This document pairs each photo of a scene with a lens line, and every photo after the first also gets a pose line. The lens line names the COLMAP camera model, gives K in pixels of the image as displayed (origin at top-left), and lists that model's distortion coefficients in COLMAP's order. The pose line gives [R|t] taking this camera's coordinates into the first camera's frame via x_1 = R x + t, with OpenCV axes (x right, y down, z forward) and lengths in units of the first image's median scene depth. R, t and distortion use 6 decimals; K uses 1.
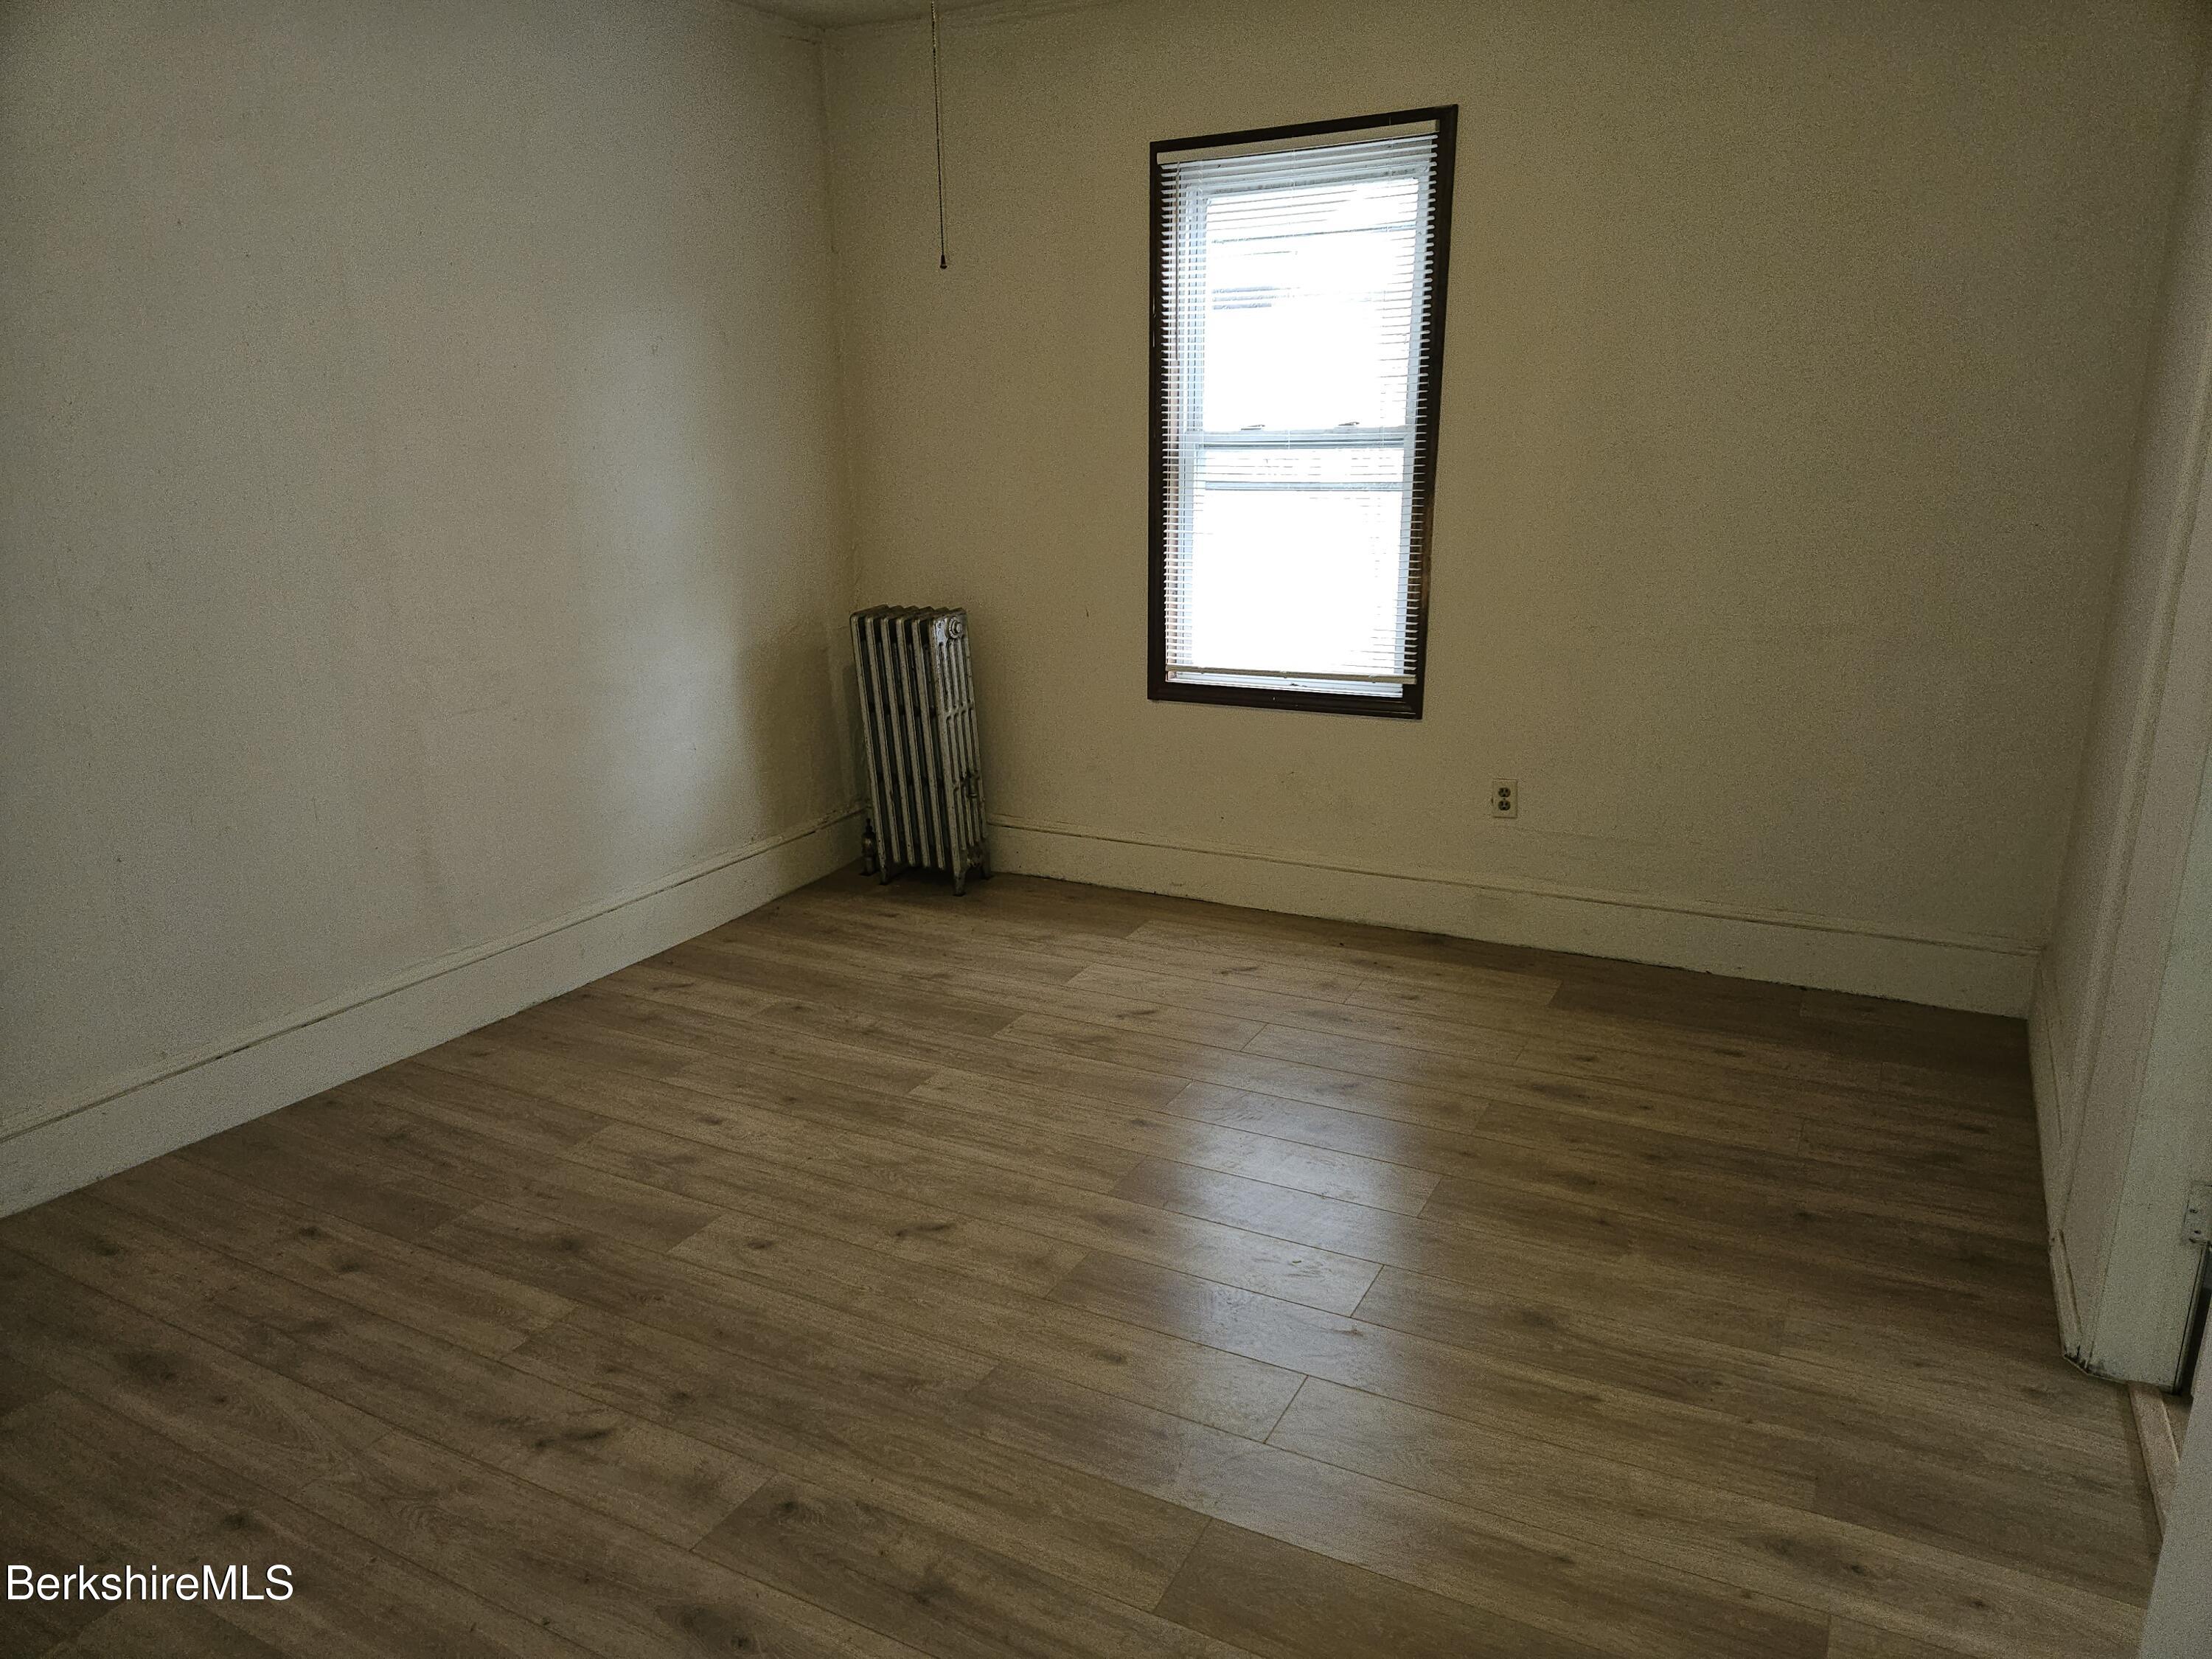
lens RADIAL K [[1465.7, 0, 1101.7], [0, 1465.7, 837.7], [0, 0, 1]] dist [0.086963, -0.073672]
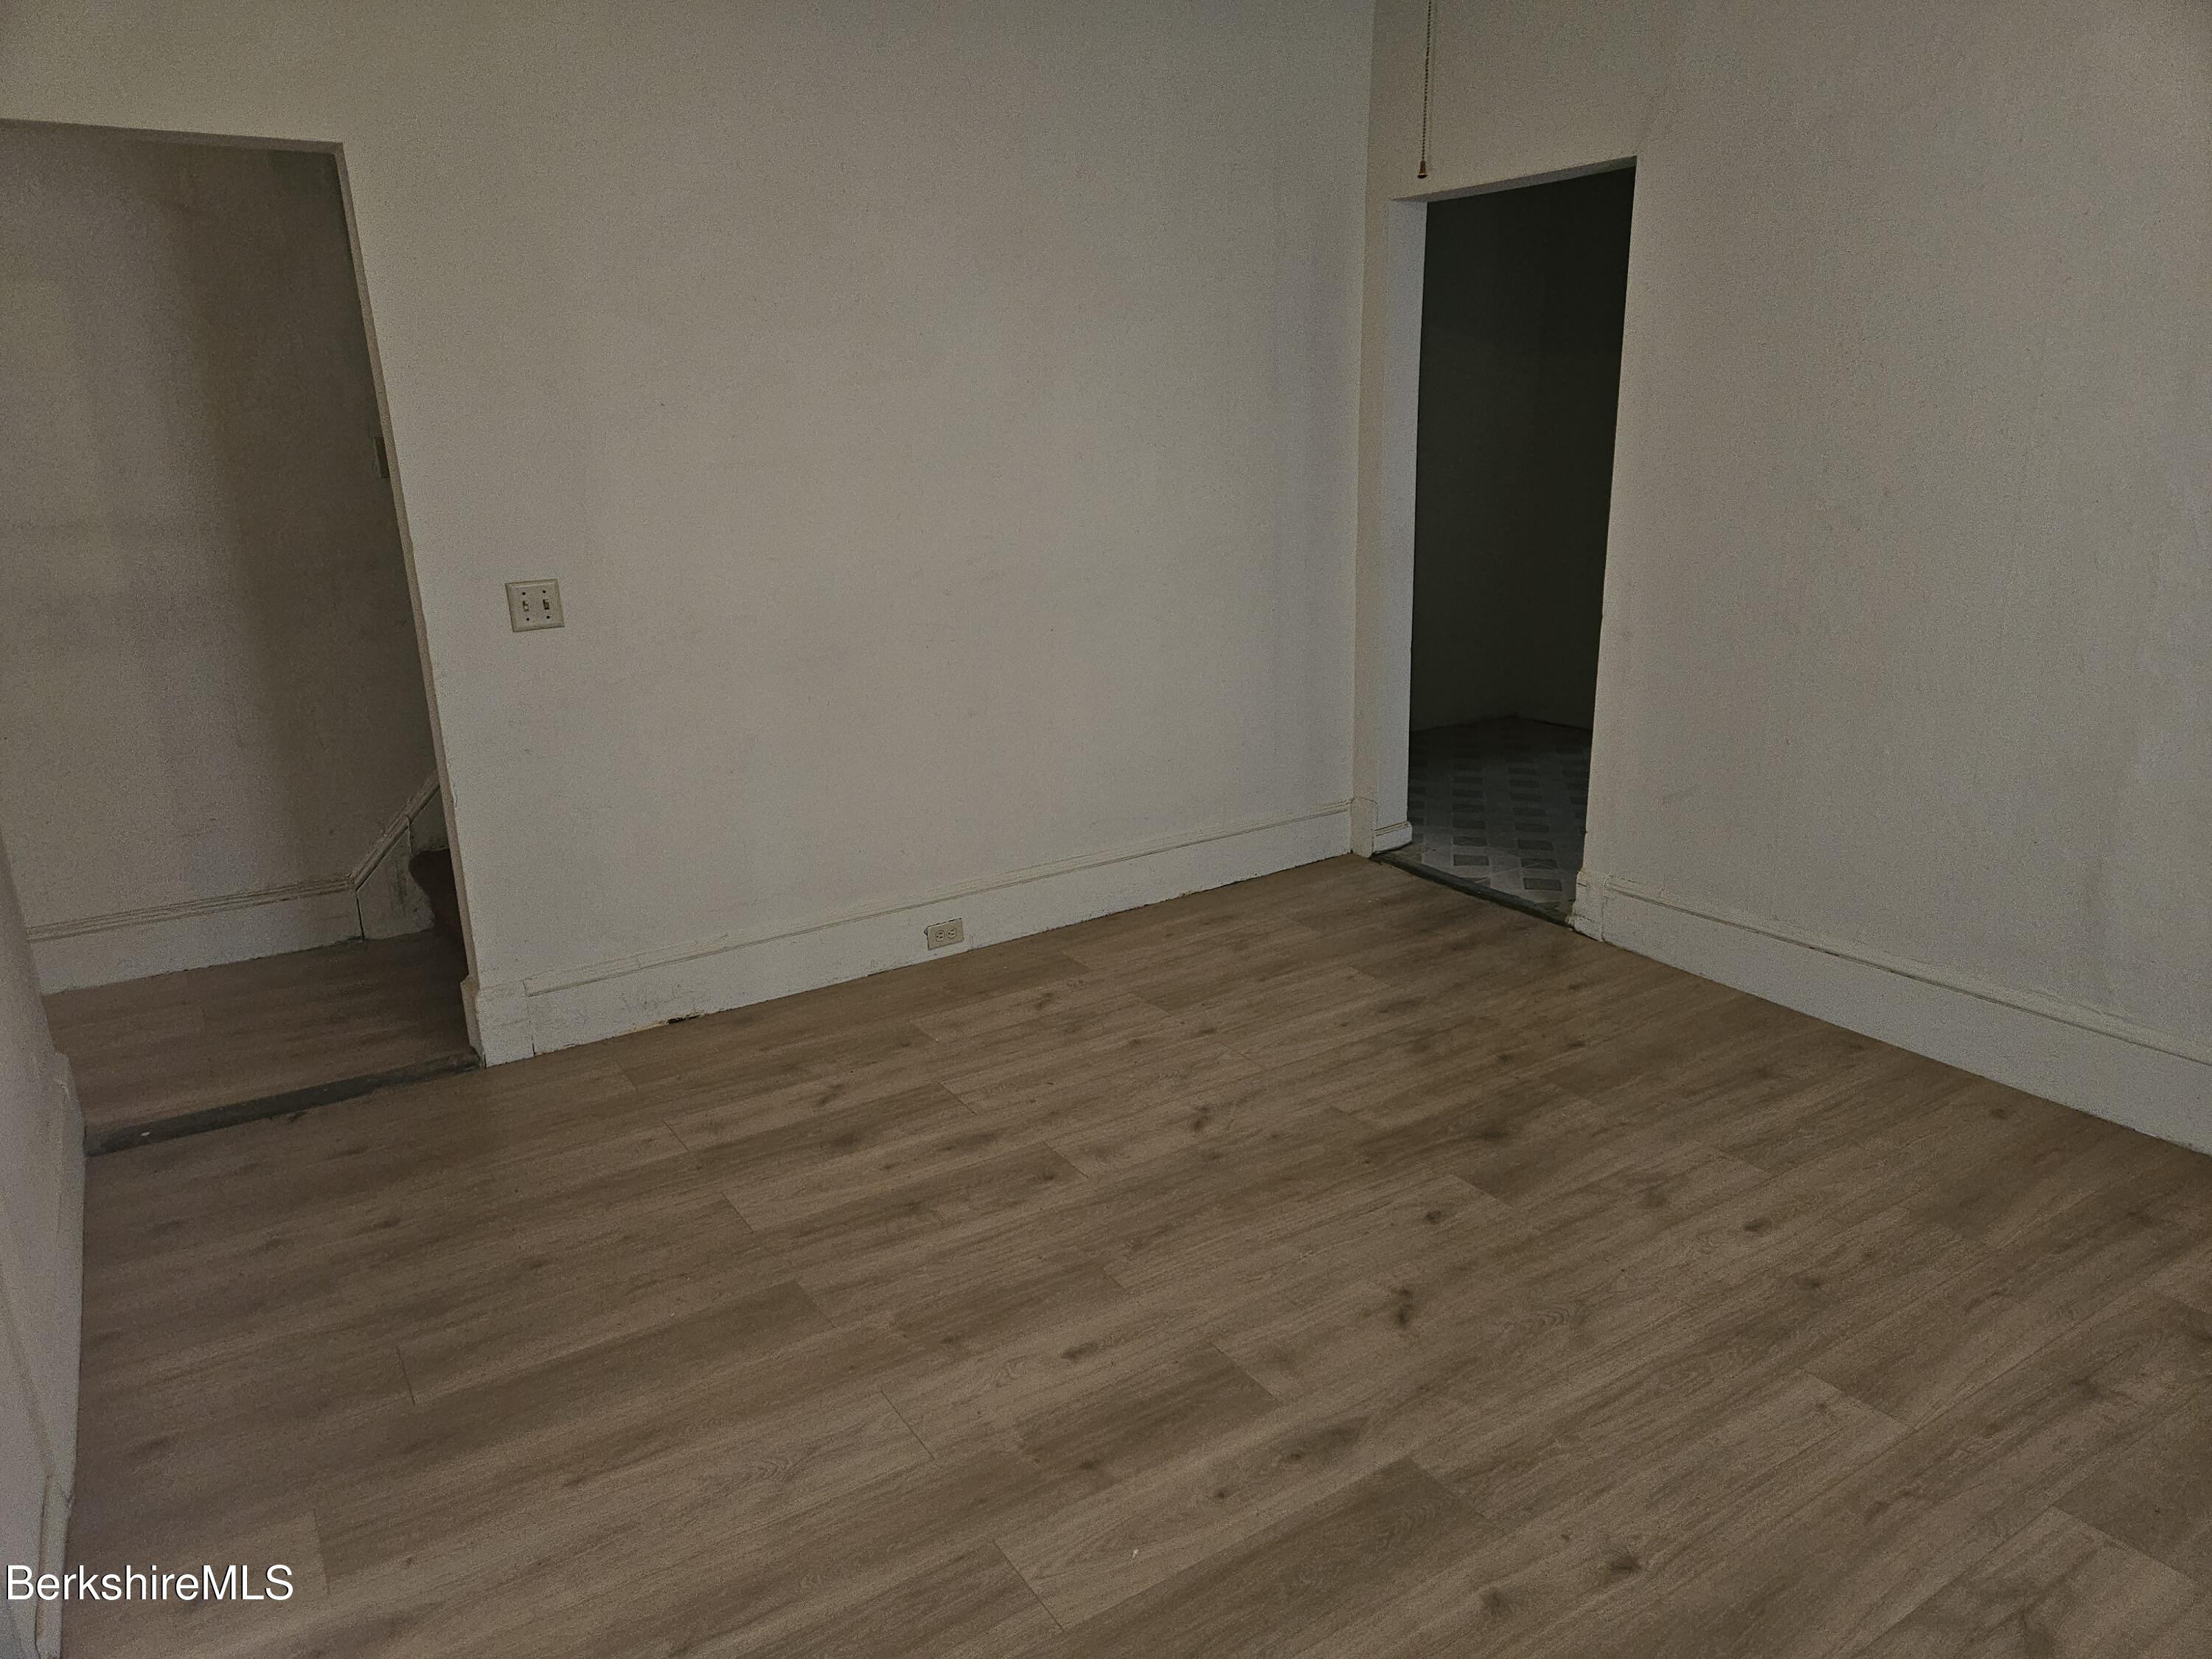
lens RADIAL K [[1465.7, 0, 1101.7], [0, 1465.7, 837.7], [0, 0, 1]] dist [0.086963, -0.073672]
pose [[-0.474875, 0.276144, -0.835607, 0.609269], [-0.198993, 0.891212, 0.407607, -0.297831], [0.857261, 0.359843, -0.368263, 1.054579]]
